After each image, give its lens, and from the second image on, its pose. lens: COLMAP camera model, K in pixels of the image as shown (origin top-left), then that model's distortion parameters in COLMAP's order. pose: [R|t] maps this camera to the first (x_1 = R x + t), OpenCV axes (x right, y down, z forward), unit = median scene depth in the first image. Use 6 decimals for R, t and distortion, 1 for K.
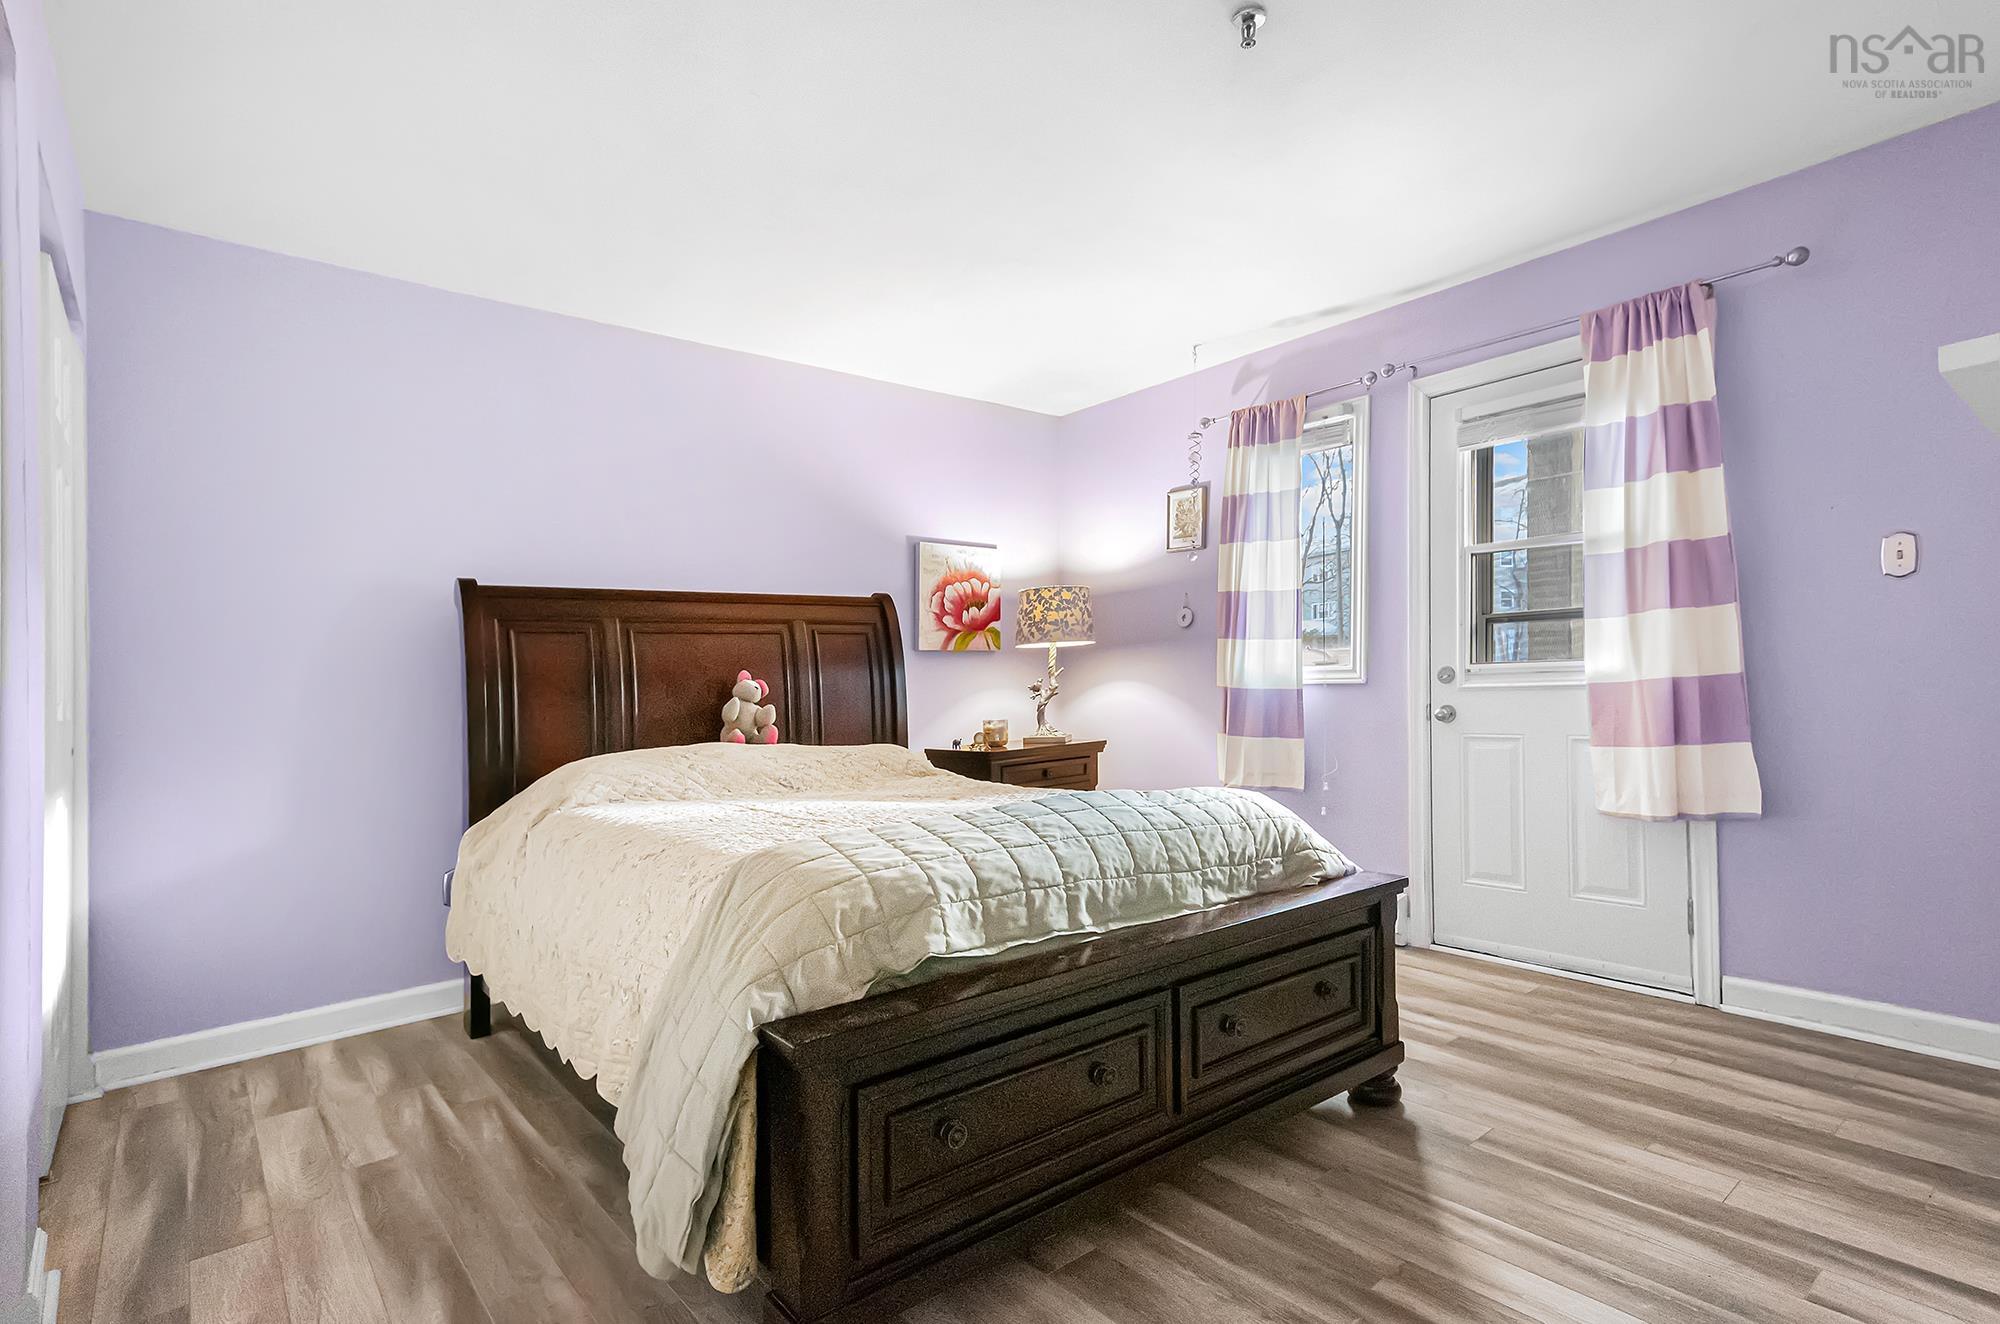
lens RADIAL K [[974.7, 0, 1000.3], [0, 974.7, 699.7], [0, 0, 1]] dist [-0.012476, -0.000174]
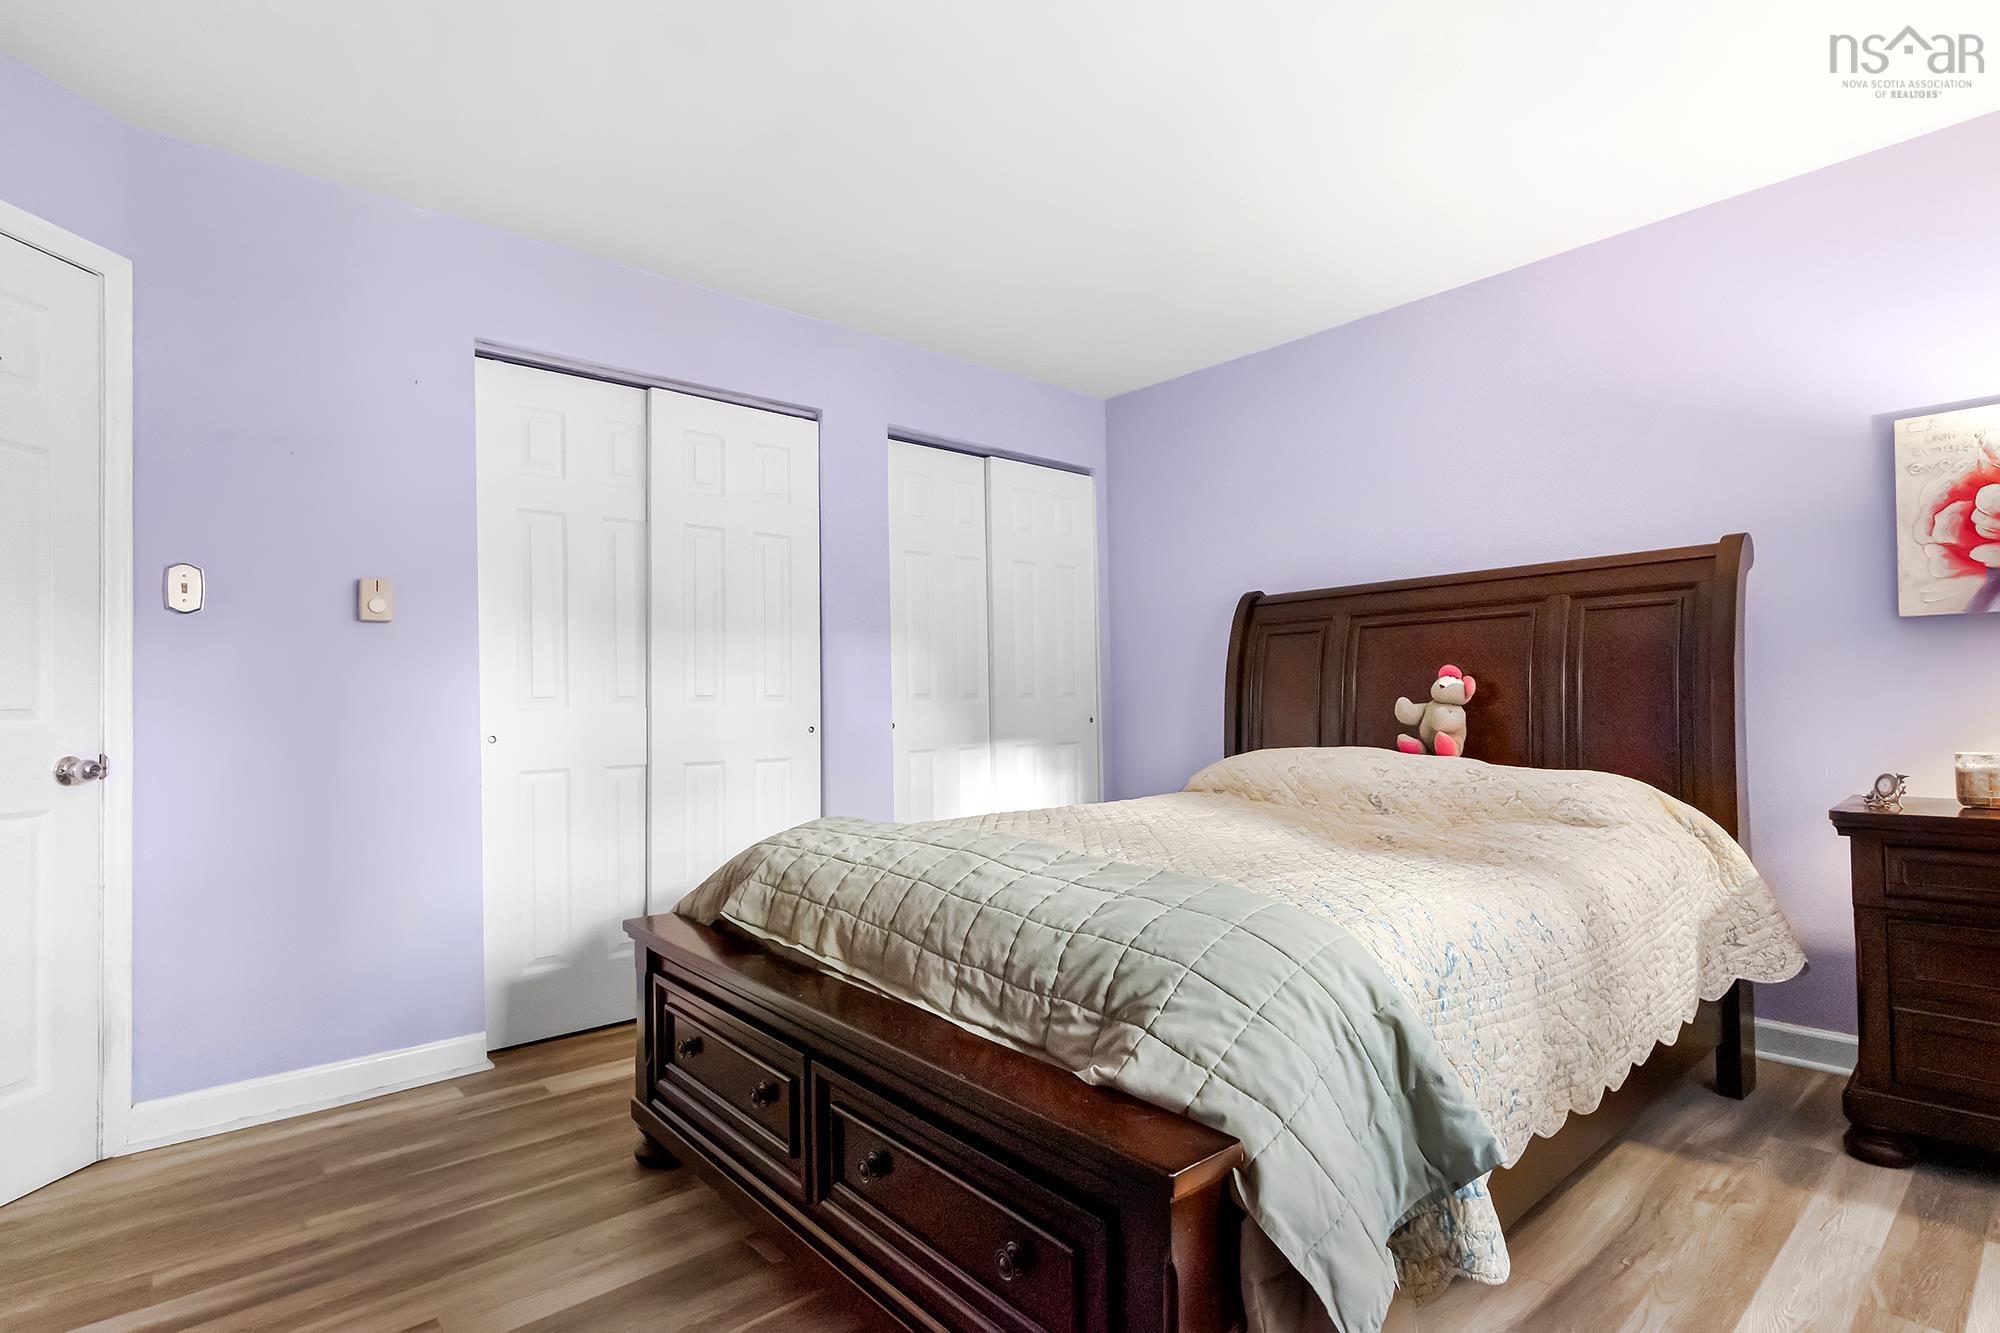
lens RADIAL K [[991.4, 0, 1000.5], [0, 991.4, 677.3], [0, 0, 1]] dist [-0.000617, 0.000029]
pose [[0.029198, 0.005656, -0.999558, 0.880887], [-0.002891, 0.999980, 0.005574, -0.038419], [0.999569, 0.002727, 0.029214, 0.945891]]
